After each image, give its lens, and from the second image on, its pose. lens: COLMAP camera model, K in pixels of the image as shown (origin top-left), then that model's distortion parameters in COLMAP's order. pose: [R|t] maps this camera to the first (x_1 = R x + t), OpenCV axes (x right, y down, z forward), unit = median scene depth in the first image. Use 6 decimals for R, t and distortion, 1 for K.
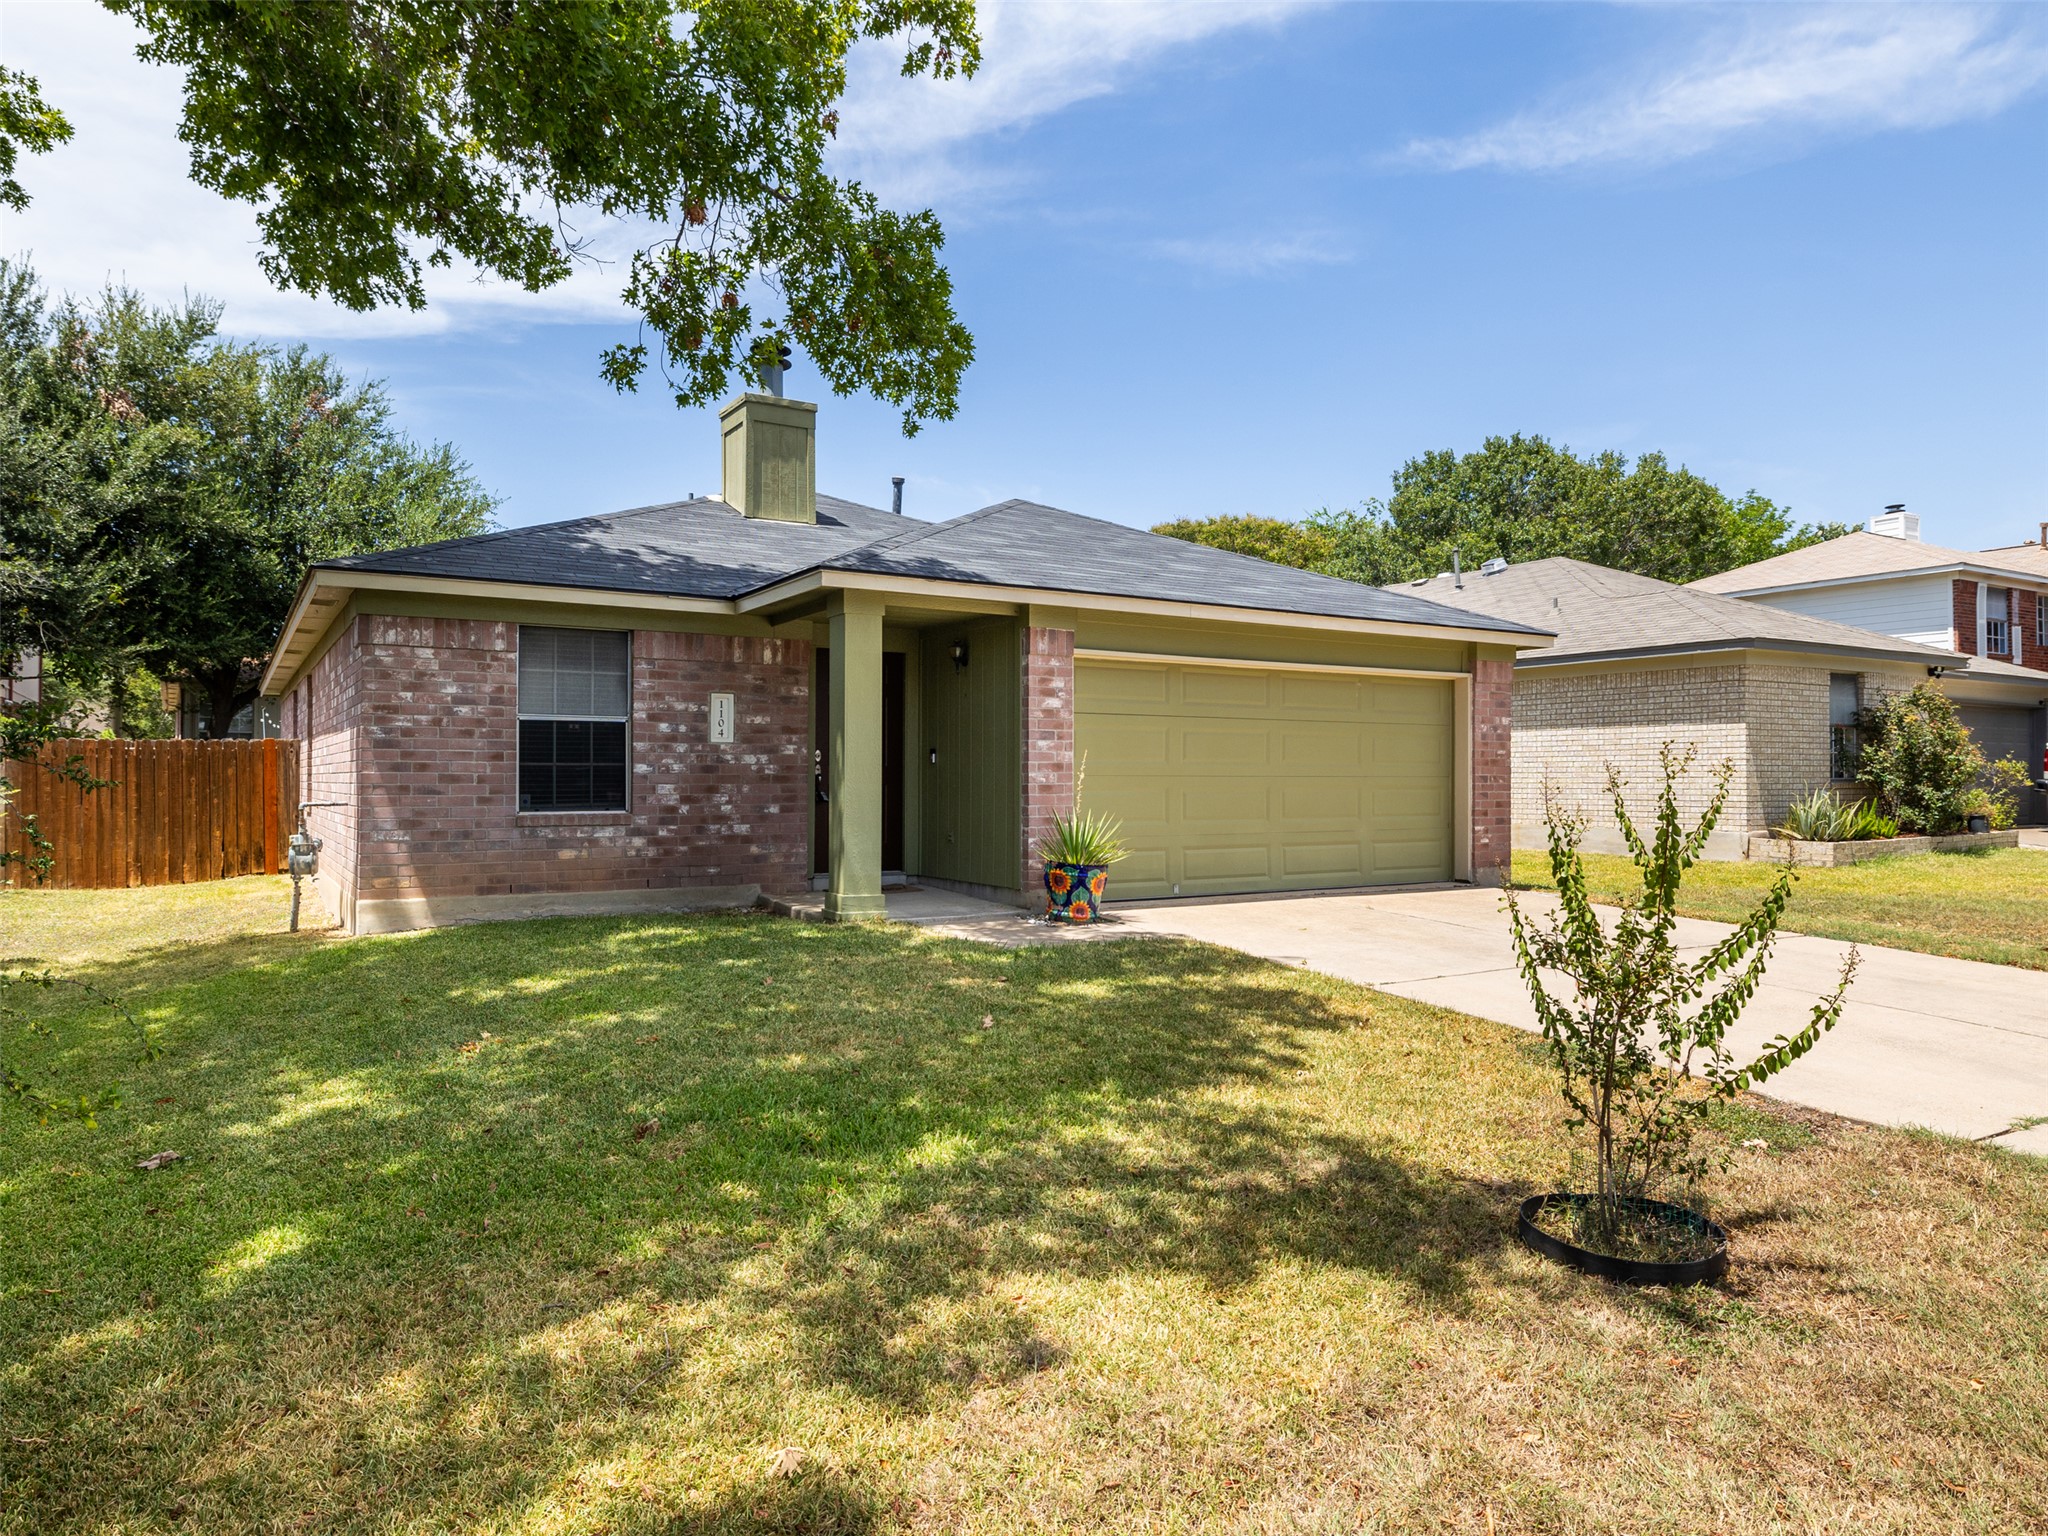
lens RADIAL K [[1306.9, 0, 1024.0], [0, 1306.9, 768.0], [0, 0, 1]] dist [0.012615, -0.000652]
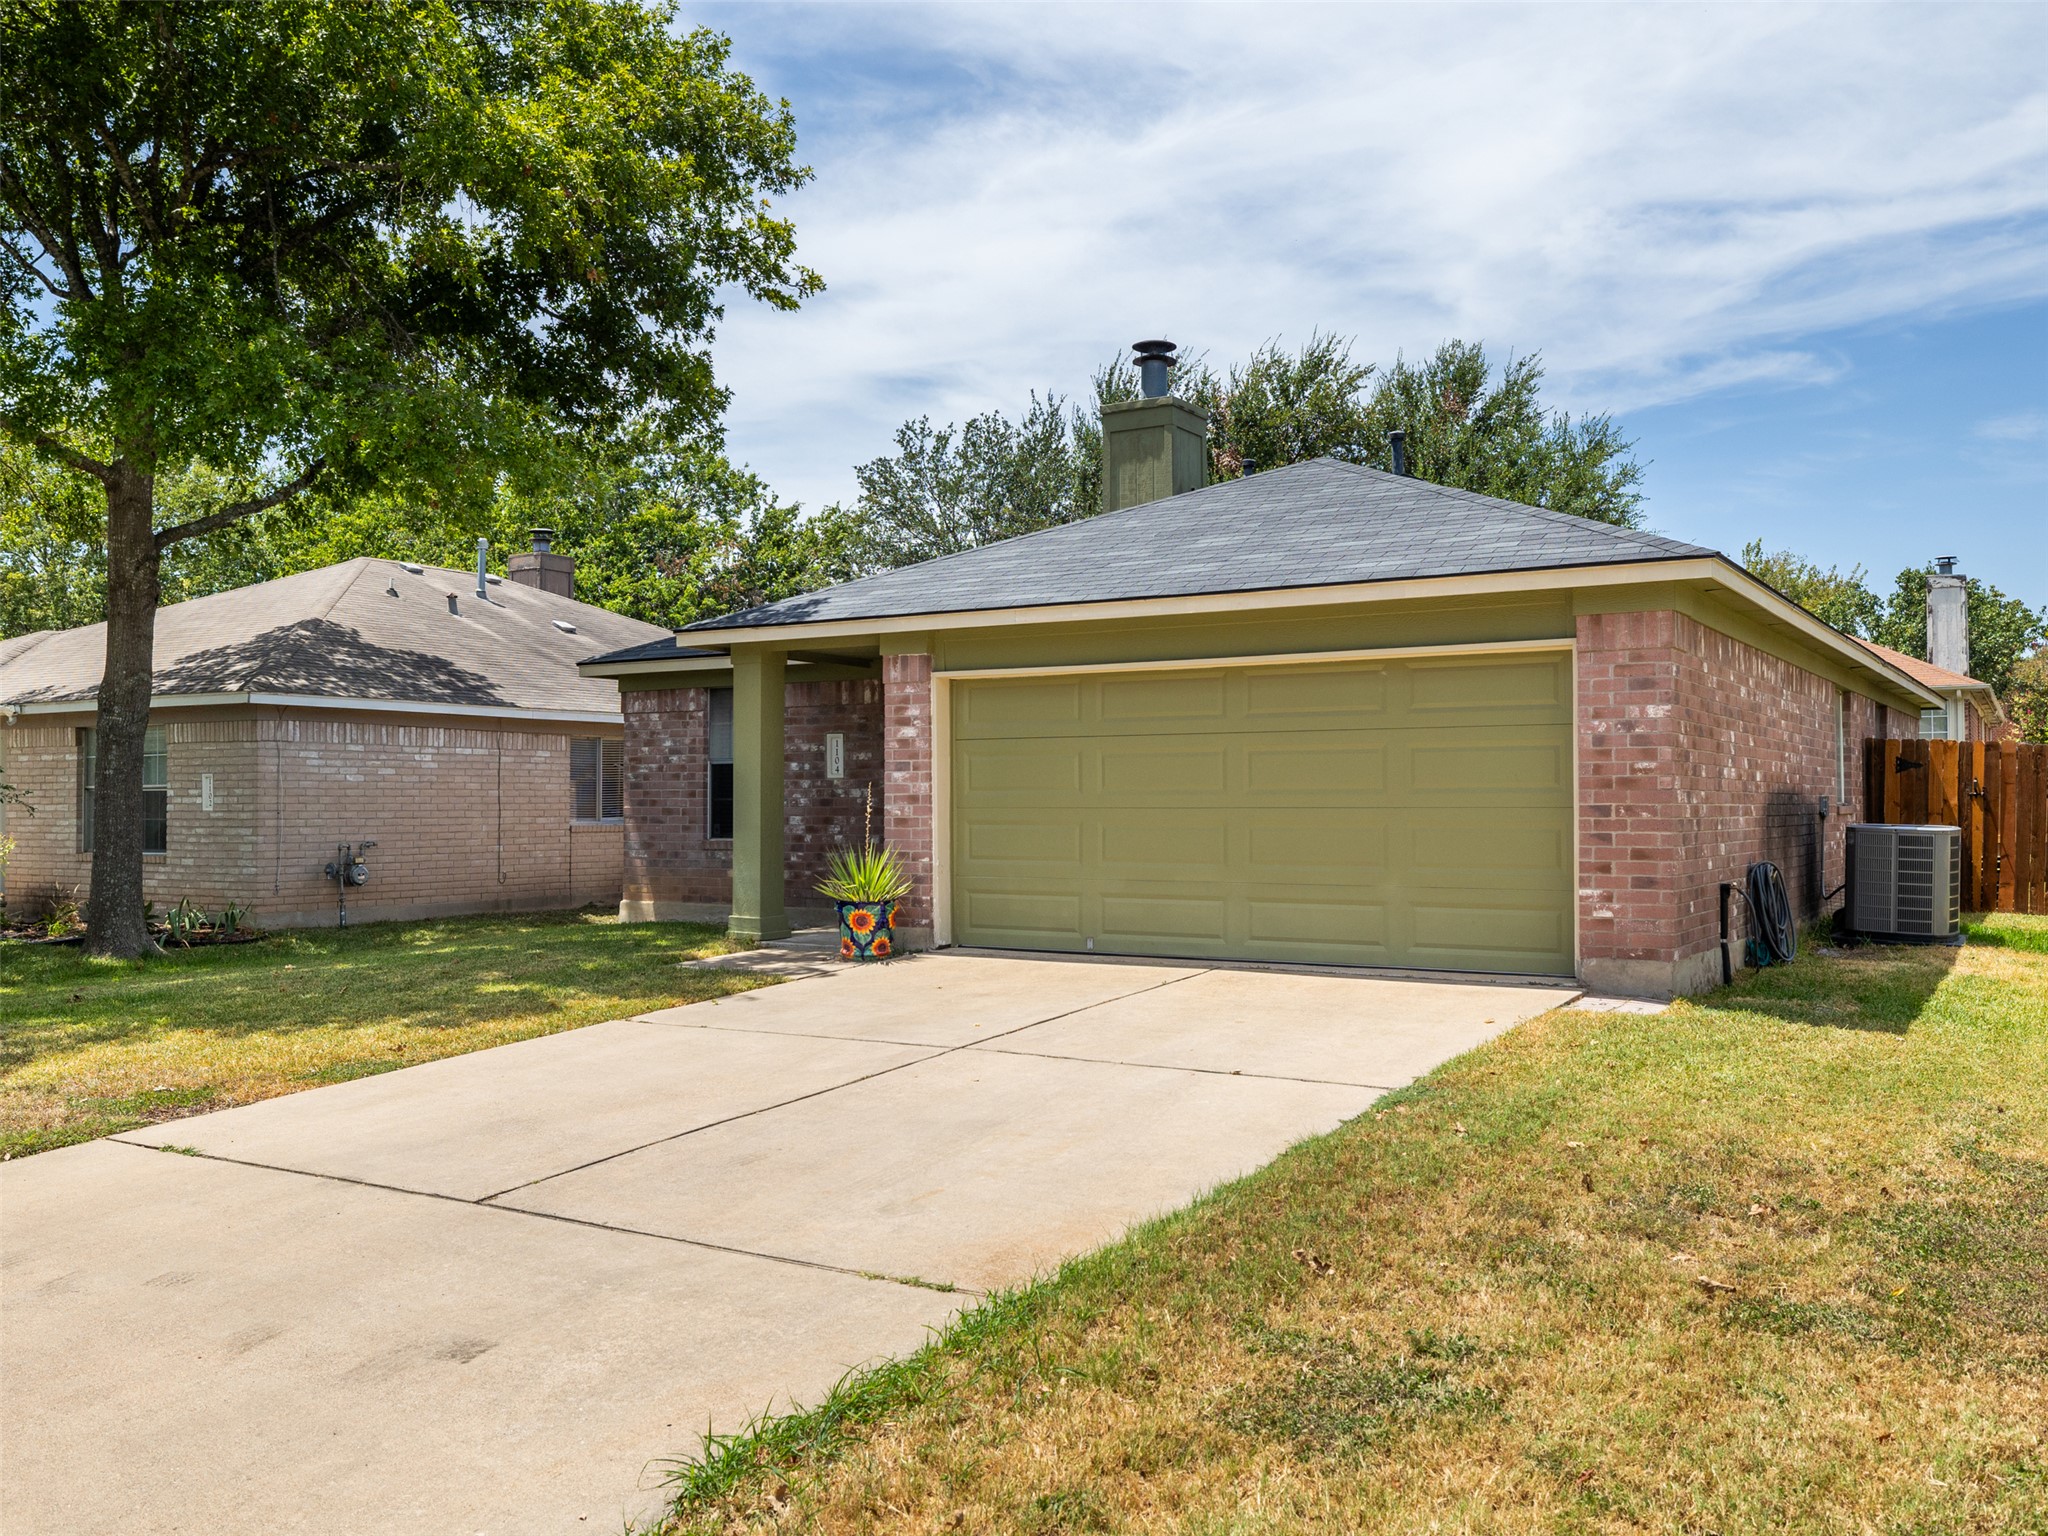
lens RADIAL K [[1756.0, 0, 1024.0], [0, 1756.0, 768.0], [0, 0, 1]] dist [0.045169, 0.000302]
pose [[0.439710, -0.021385, -0.897885, 1.212627], [0.010771, 0.999770, -0.018537, 0.001052], [0.898075, -0.001520, 0.439839, 0.511800]]
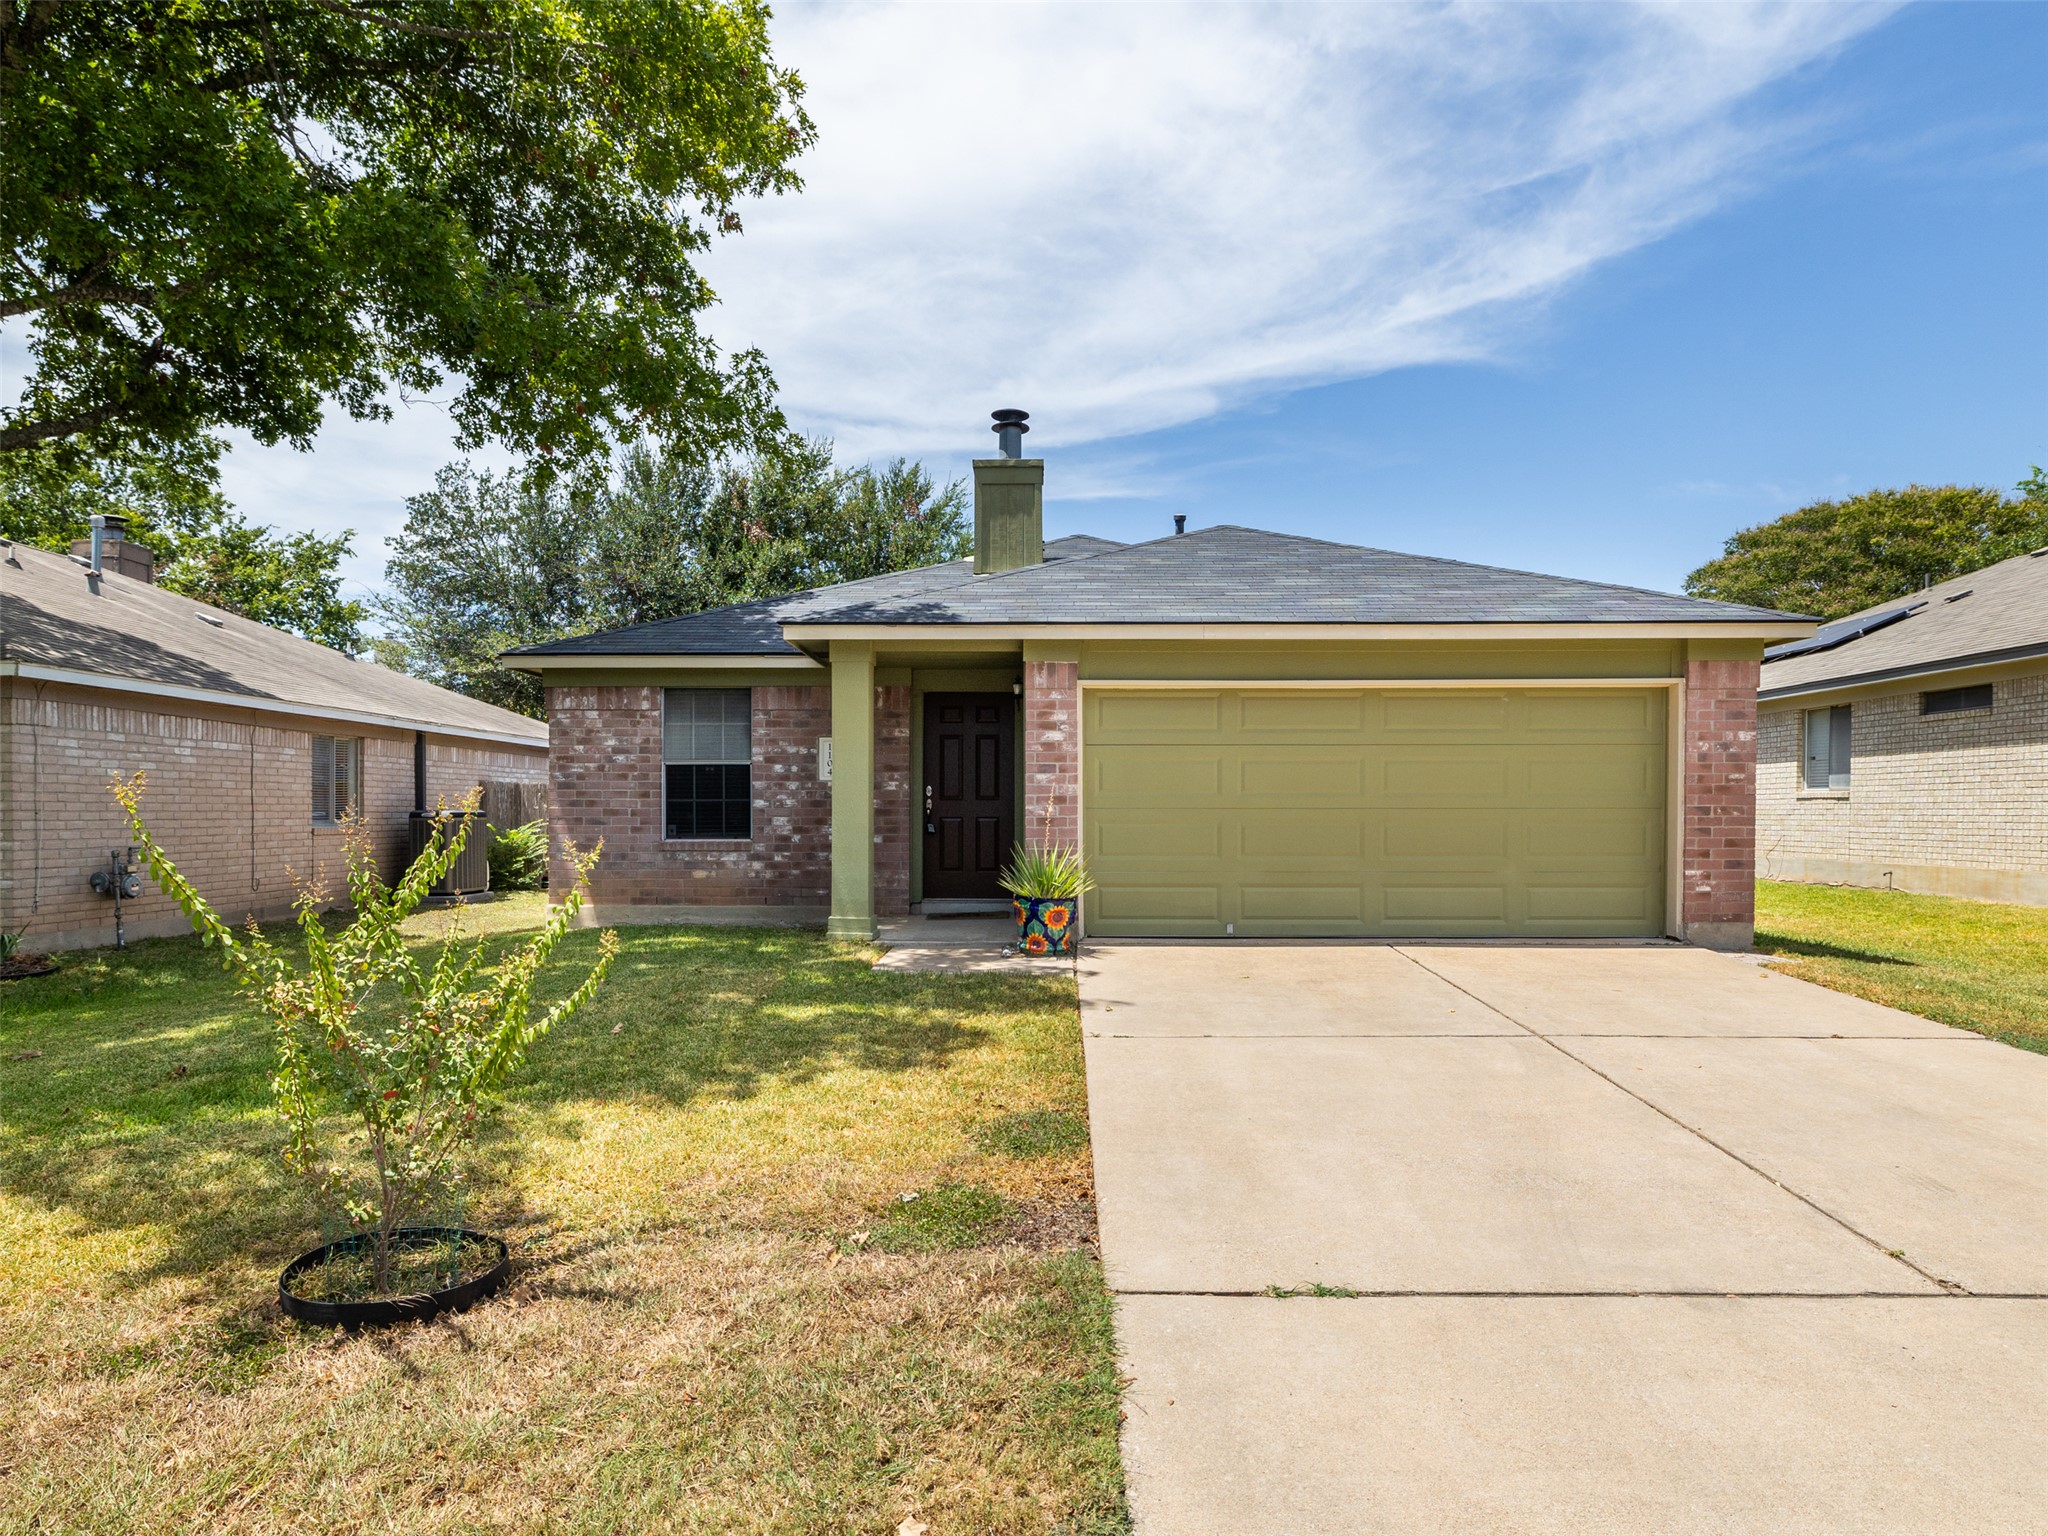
lens RADIAL K [[1250.3, 0, 1030.1], [0, 1250.3, 833.9], [0, 0, 1]] dist [0.014533, -0.001342]
pose [[0.844058, 0.007724, -0.536197, 0.523044], [0.005879, 0.999703, 0.023655, 0.002563], [0.536220, -0.023118, 0.843762, 0.178059]]
